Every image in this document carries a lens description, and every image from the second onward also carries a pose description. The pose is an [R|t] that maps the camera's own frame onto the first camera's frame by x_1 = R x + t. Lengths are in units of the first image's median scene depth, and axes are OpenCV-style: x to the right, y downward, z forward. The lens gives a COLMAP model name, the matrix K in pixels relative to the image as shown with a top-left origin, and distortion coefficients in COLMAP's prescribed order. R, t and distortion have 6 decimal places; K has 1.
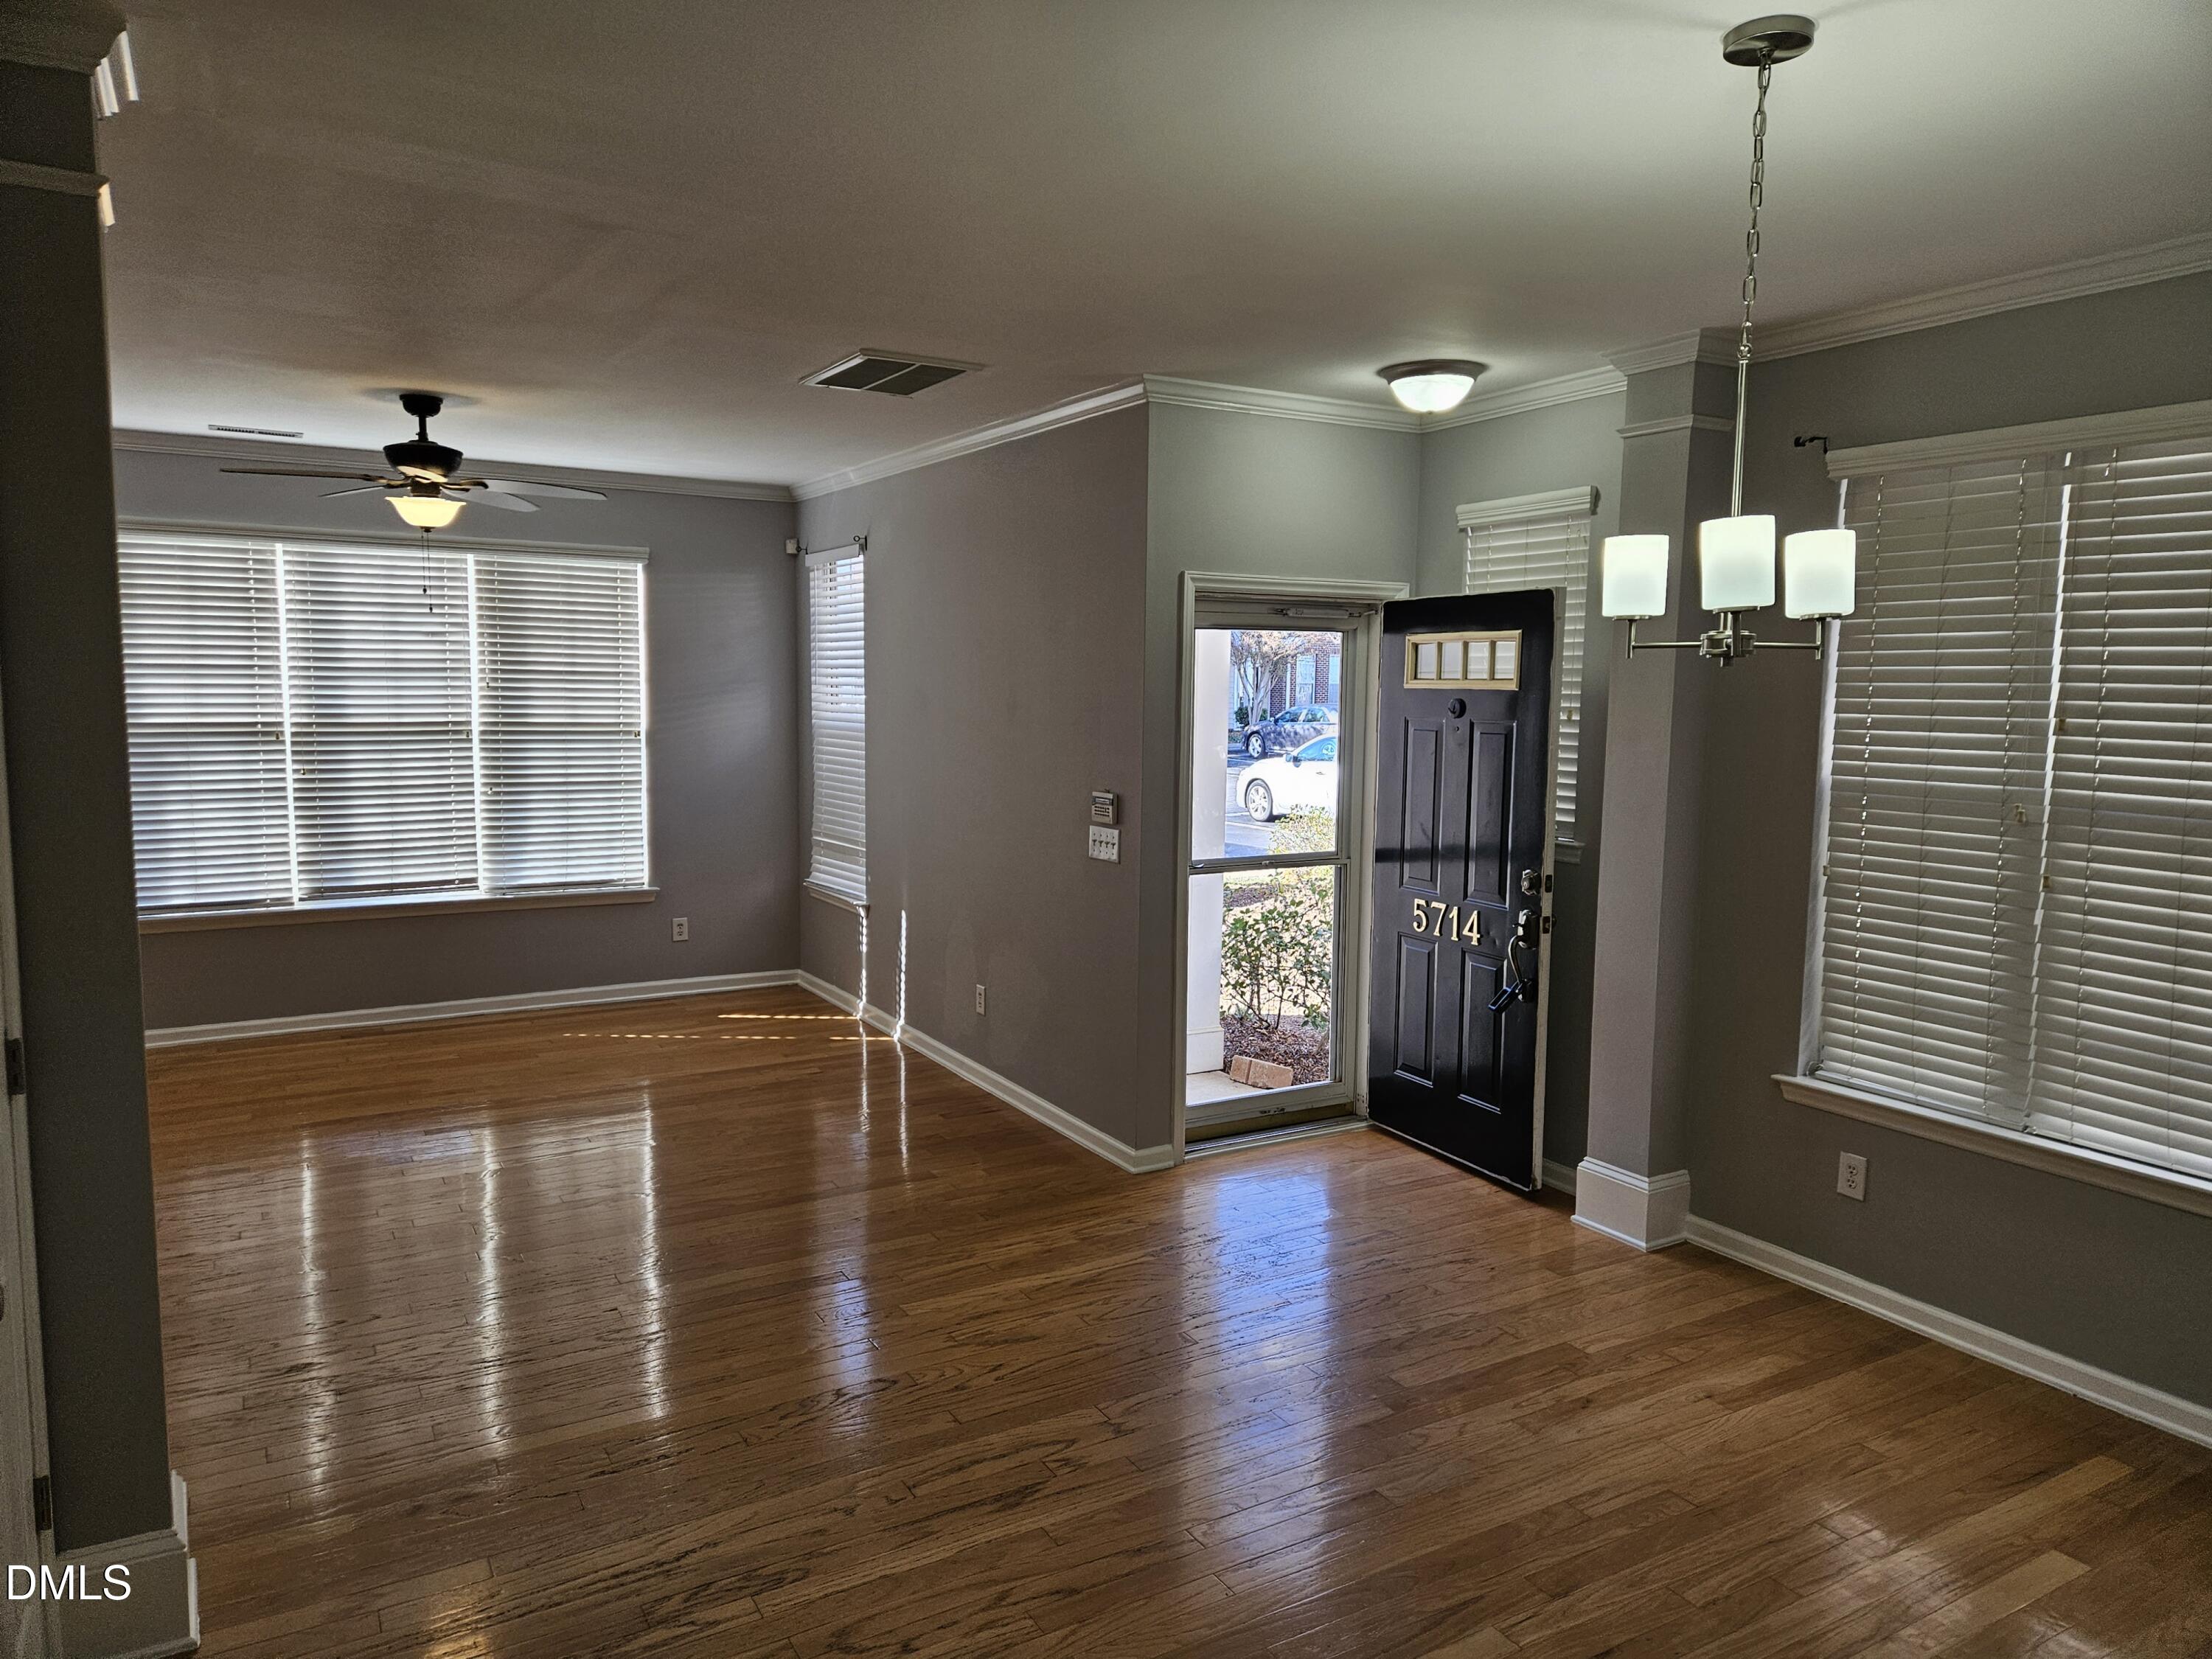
lens RADIAL K [[1487.3, 0, 1103.9], [0, 1487.3, 837.4], [0, 0, 1]] dist [0.069844, -0.000818]
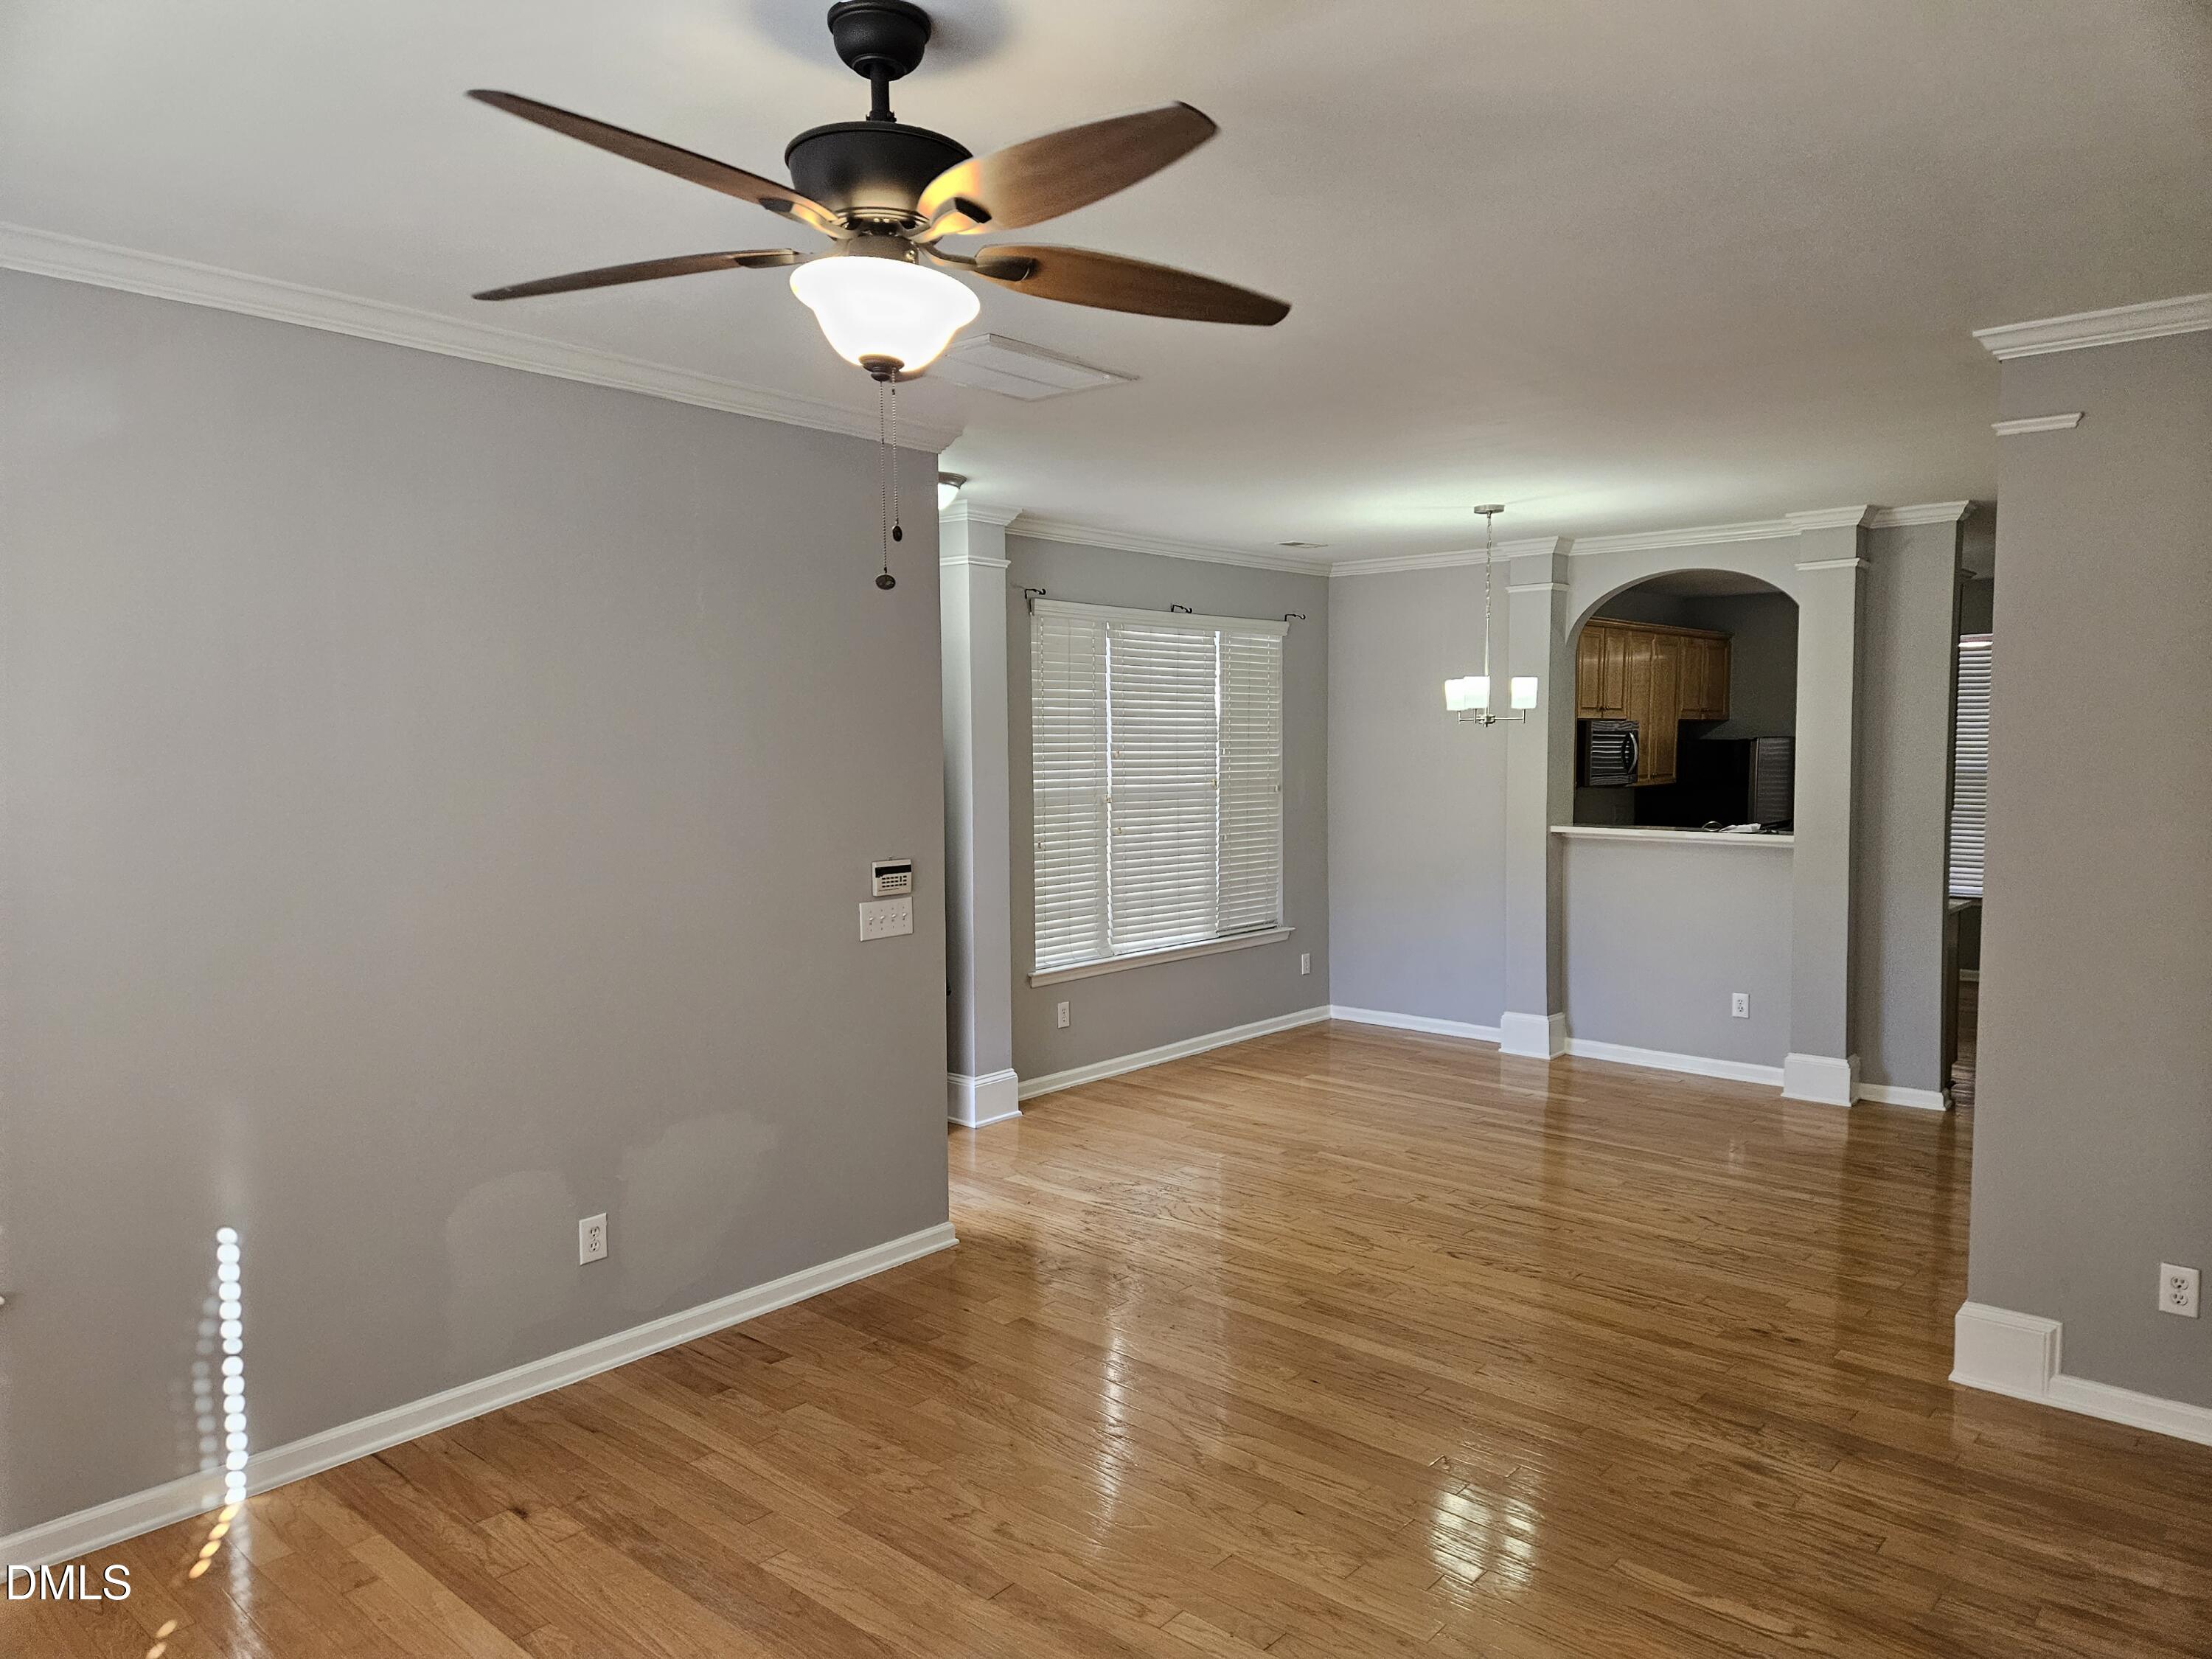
lens RADIAL K [[1487.3, 0, 1103.9], [0, 1487.3, 837.4], [0, 0, 1]] dist [0.069844, -0.000818]
pose [[-0.318982, -0.076278, 0.944686, -1.067725], [0.102292, 0.988163, 0.114328, -0.161569], [-0.942224, 0.133102, -0.307404, 1.375471]]
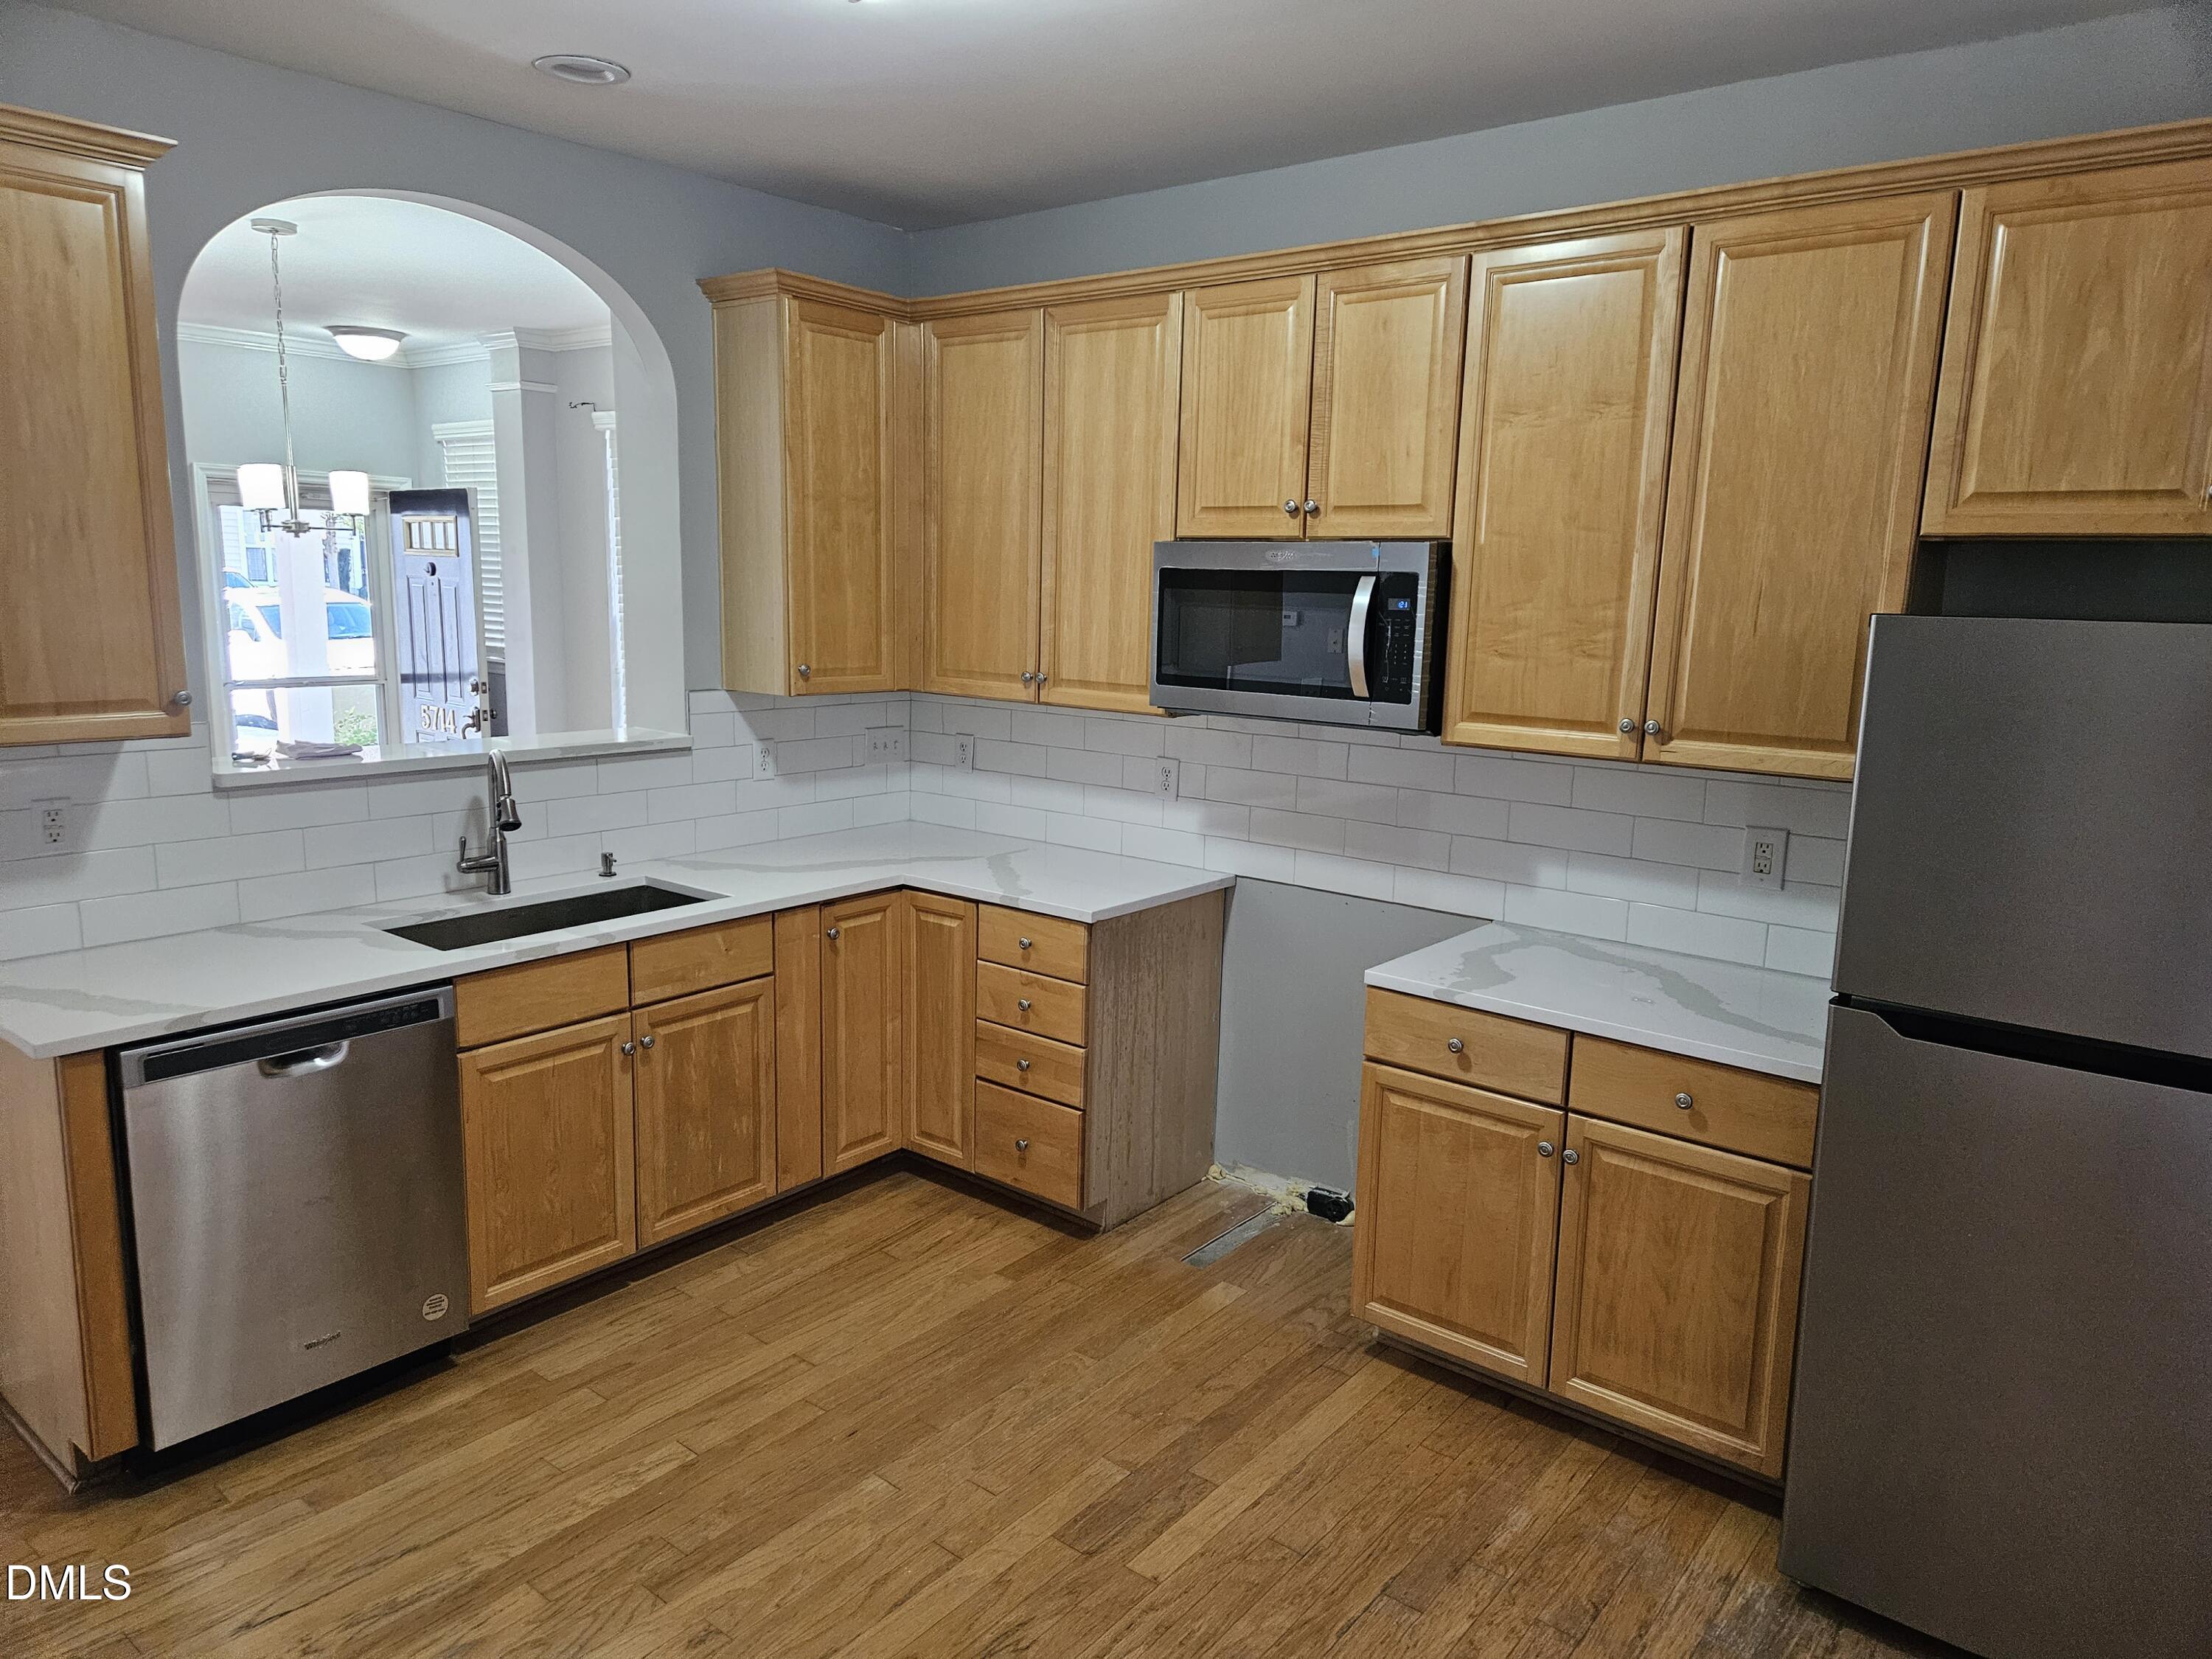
lens RADIAL K [[1492.6, 0, 1098.1], [0, 1492.6, 841.2], [0, 0, 1]] dist [0.070797, -0.040504]
pose [[0.933493, -0.050900, 0.354964, 0.371347], [0.023269, 0.996387, 0.081682, 0.084666], [-0.357839, -0.067989, 0.931305, -0.728877]]
